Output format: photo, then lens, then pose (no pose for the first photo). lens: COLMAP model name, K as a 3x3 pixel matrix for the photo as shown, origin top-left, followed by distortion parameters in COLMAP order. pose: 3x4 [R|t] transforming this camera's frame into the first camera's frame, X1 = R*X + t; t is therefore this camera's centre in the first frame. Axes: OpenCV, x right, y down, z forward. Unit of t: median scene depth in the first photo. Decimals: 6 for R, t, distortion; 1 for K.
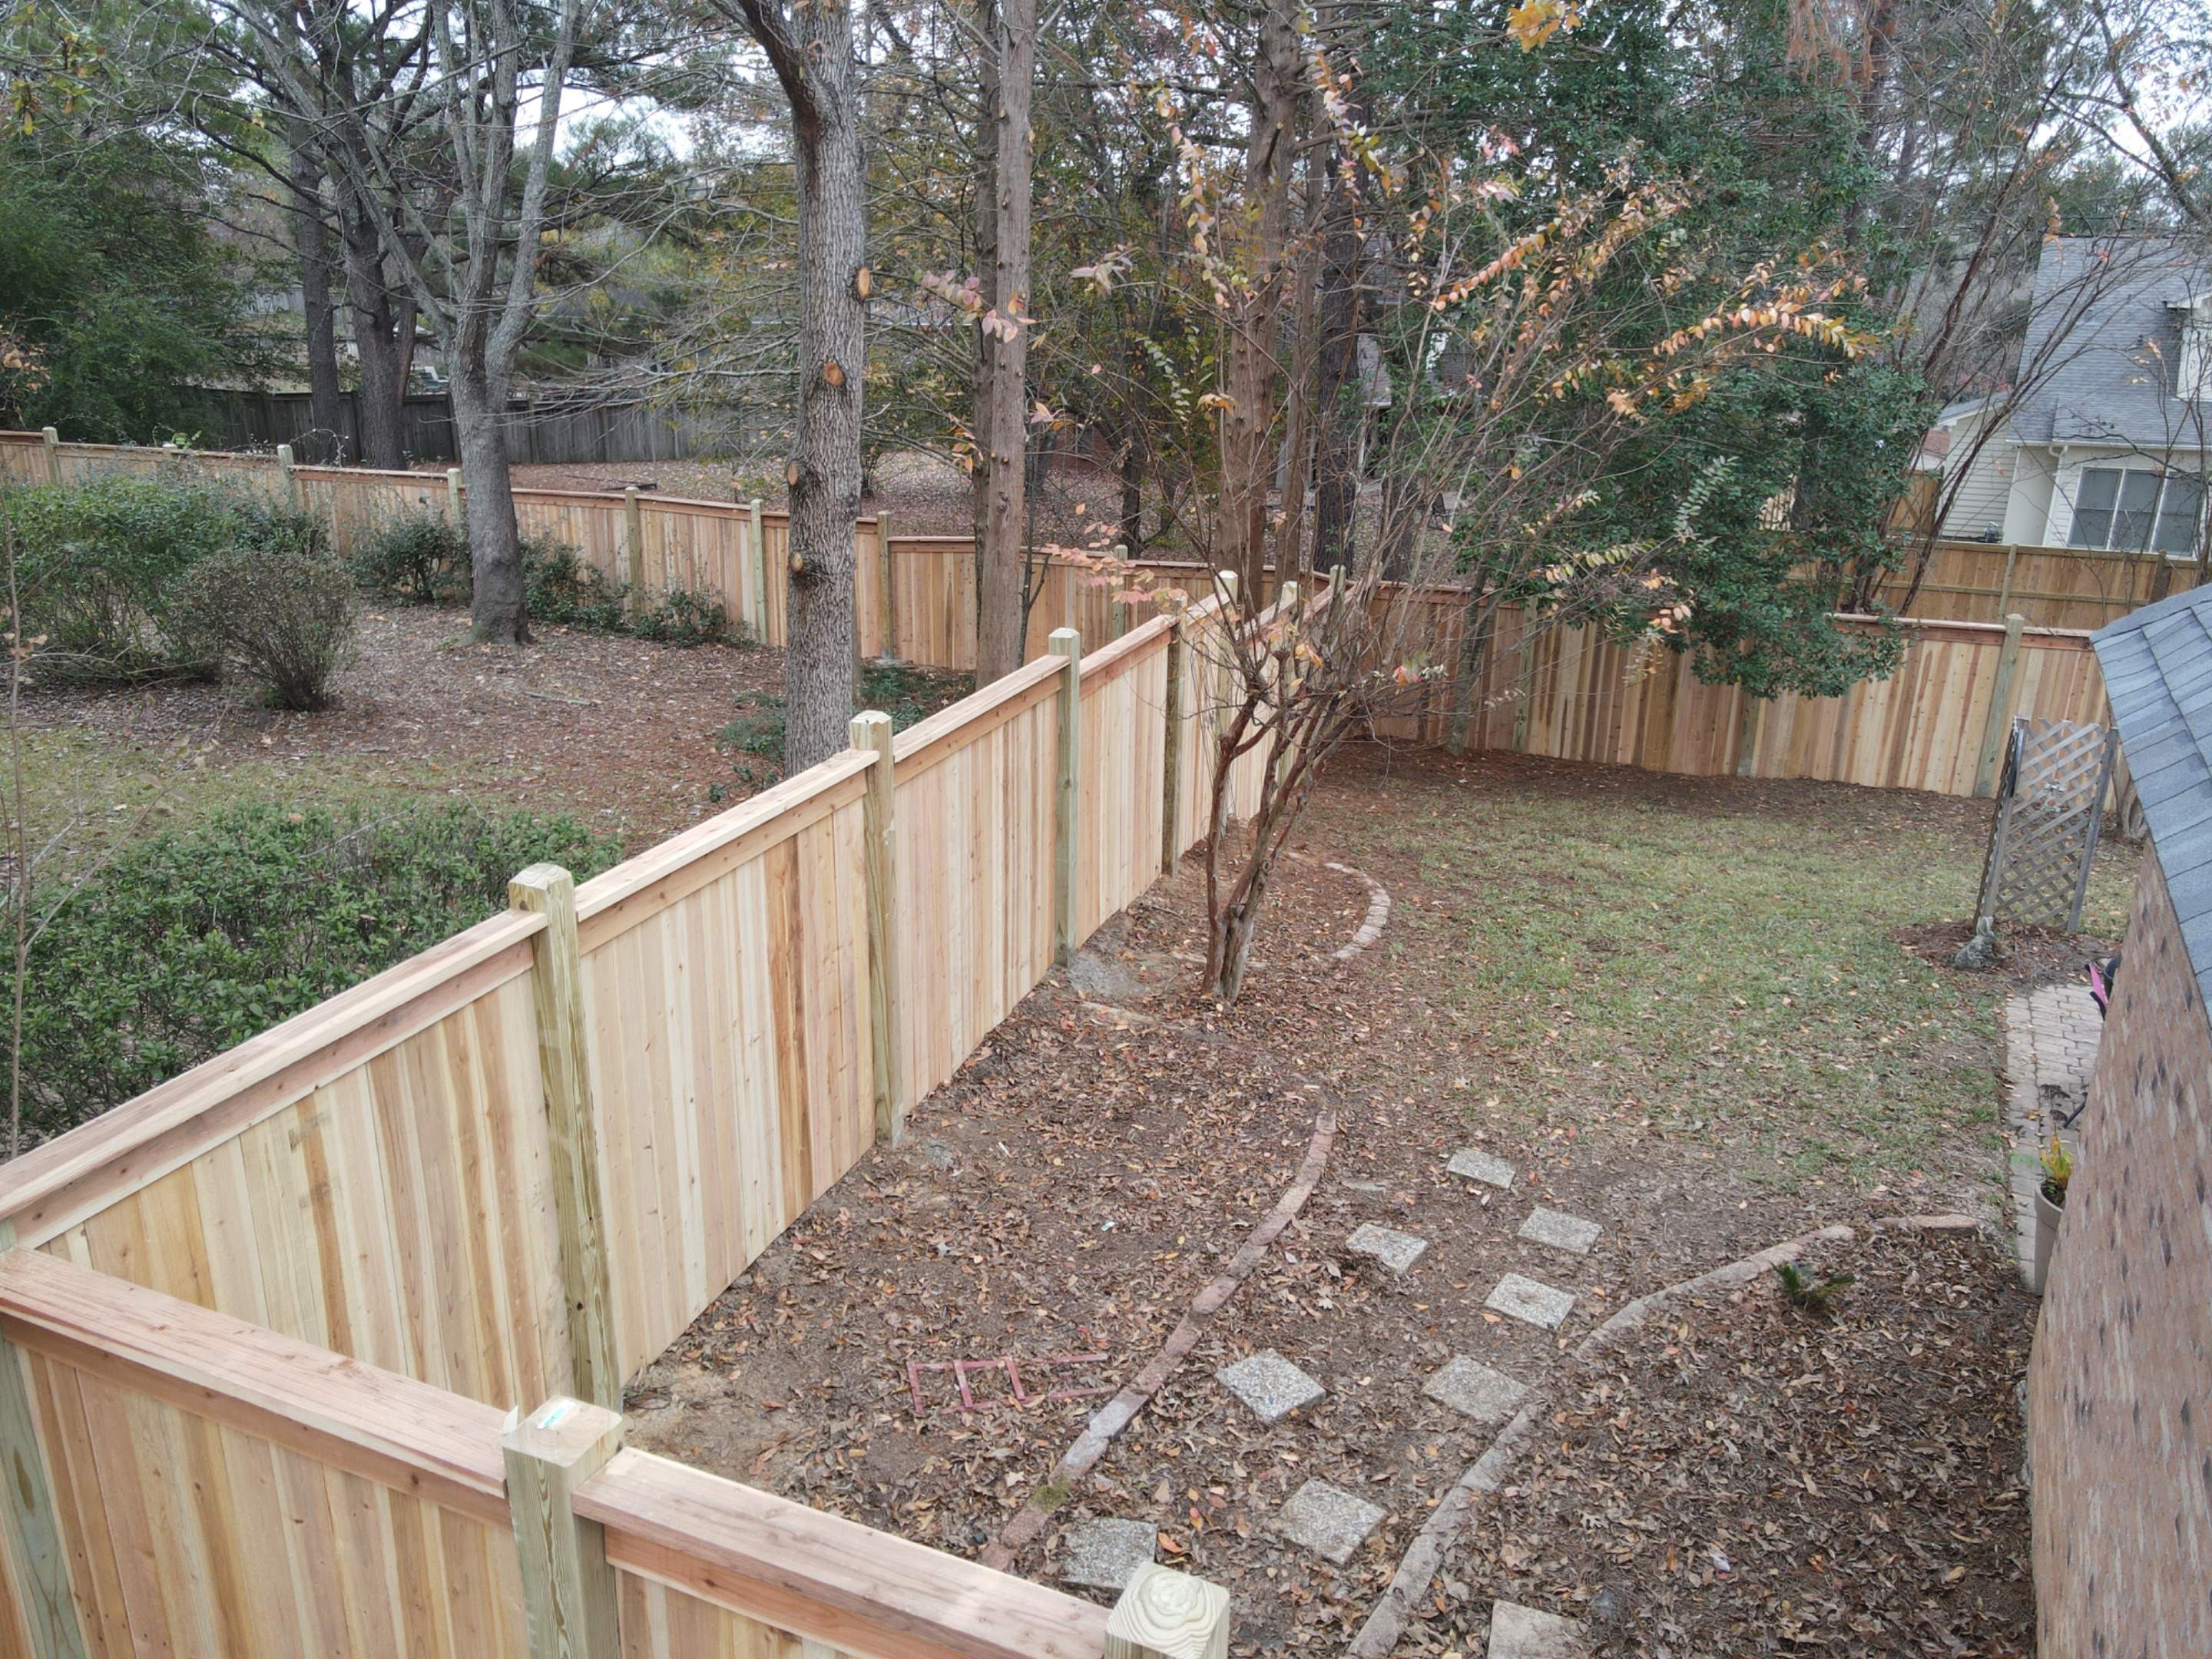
lens RADIAL K [[1624.5, 0, 1116.6], [0, 1624.5, 821.7], [0, 0, 1]] dist [0.014802, -0.000944]
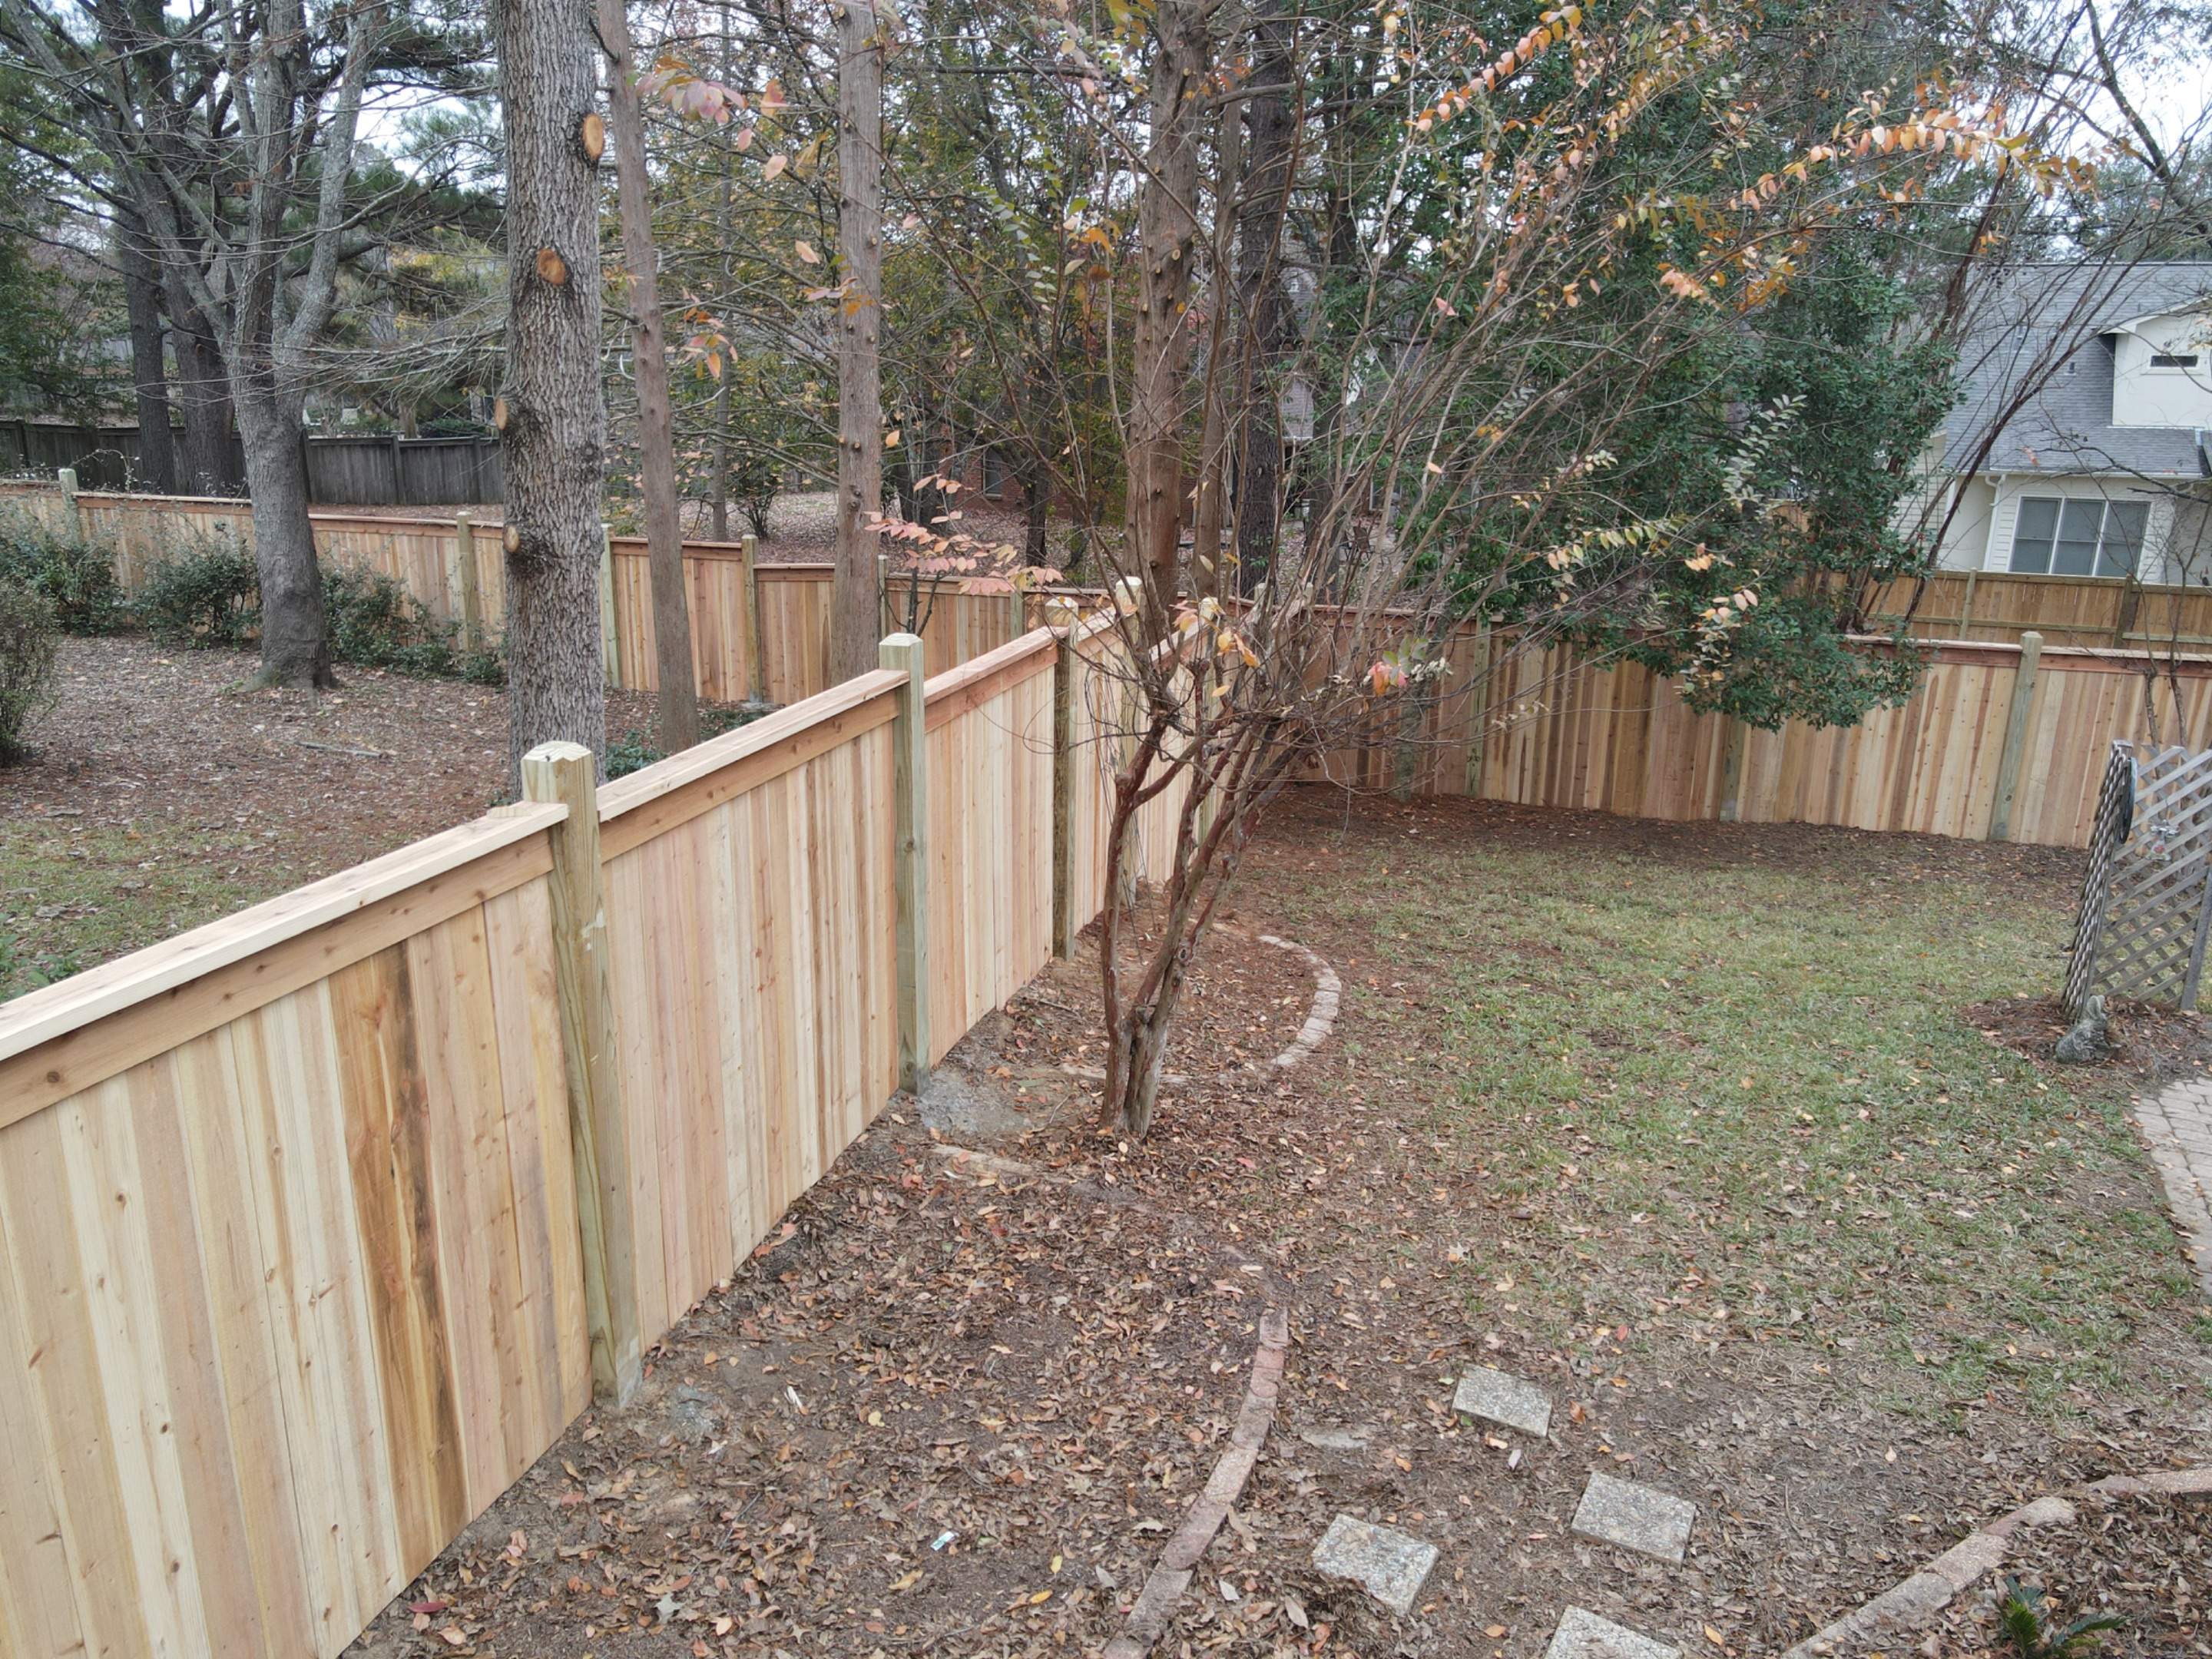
lens RADIAL K [[1624.5, 0, 1102.4], [0, 1624.5, 810.3], [0, 0, 1]] dist [0.014802, -0.000944]
pose [[0.999142, -0.014512, 0.038783, 0.028096], [0.016018, 0.999118, -0.038805, -0.009585], [-0.038185, 0.039393, 0.998494, 0.264847]]
